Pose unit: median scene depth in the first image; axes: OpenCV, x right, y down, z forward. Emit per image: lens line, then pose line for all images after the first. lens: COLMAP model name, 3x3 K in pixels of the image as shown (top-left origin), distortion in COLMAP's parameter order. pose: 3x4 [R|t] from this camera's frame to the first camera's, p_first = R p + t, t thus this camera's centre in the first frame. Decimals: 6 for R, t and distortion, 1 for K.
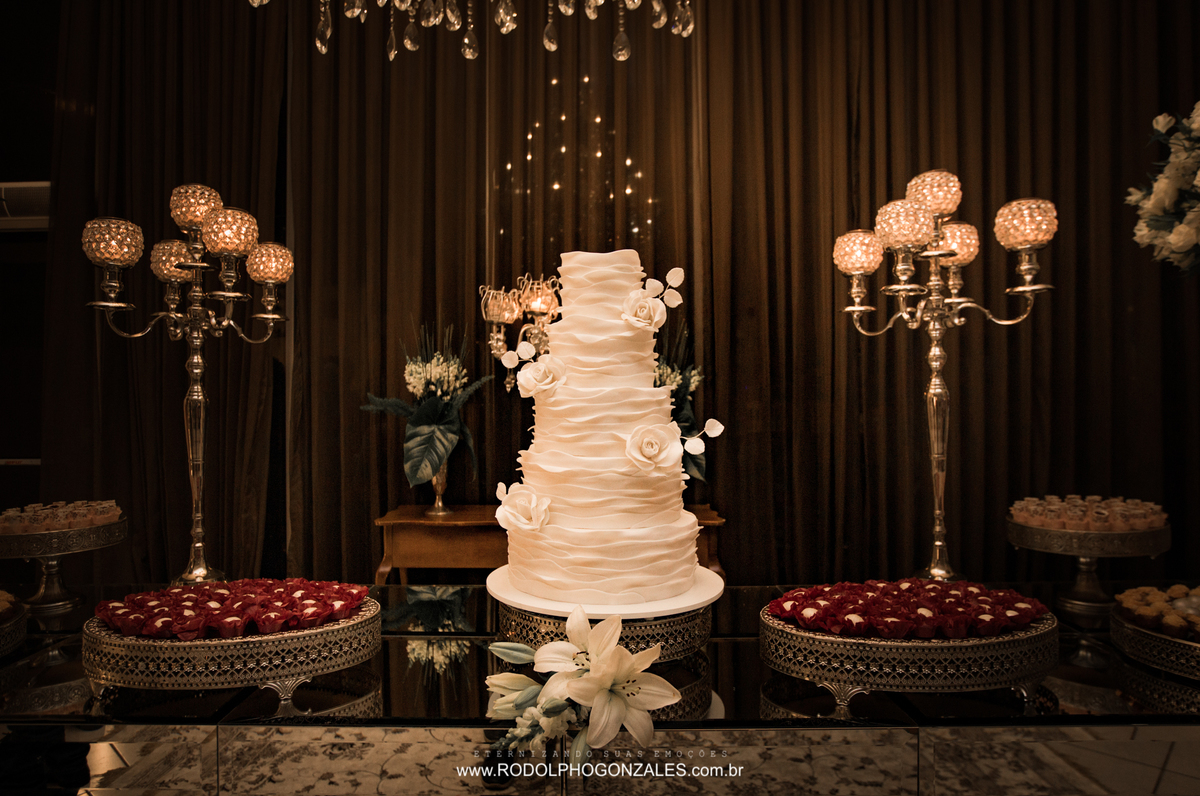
lens RADIAL K [[643.6, 0, 600.7], [0, 643.6, 400.8], [0, 0, 1]] dist [-0.017162, 0.000650]
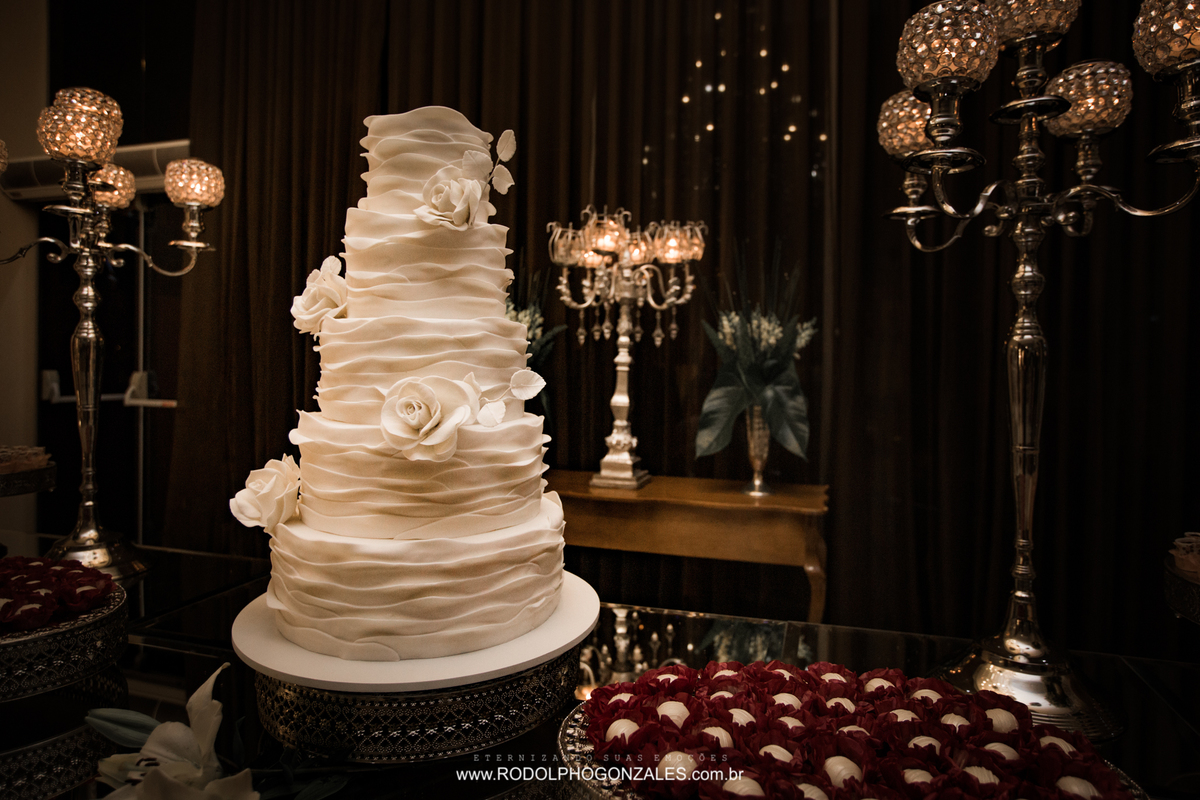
lens RADIAL K [[678.2, 0, 592.1], [0, 678.2, 366.4], [0, 0, 1]] dist [0.000942, -0.000783]
pose [[0.970523, 0.024718, -0.239740, 0.280784], [-0.022237, 0.999668, 0.013048, 0.010925], [0.239982, -0.007332, 0.970750, 0.287040]]
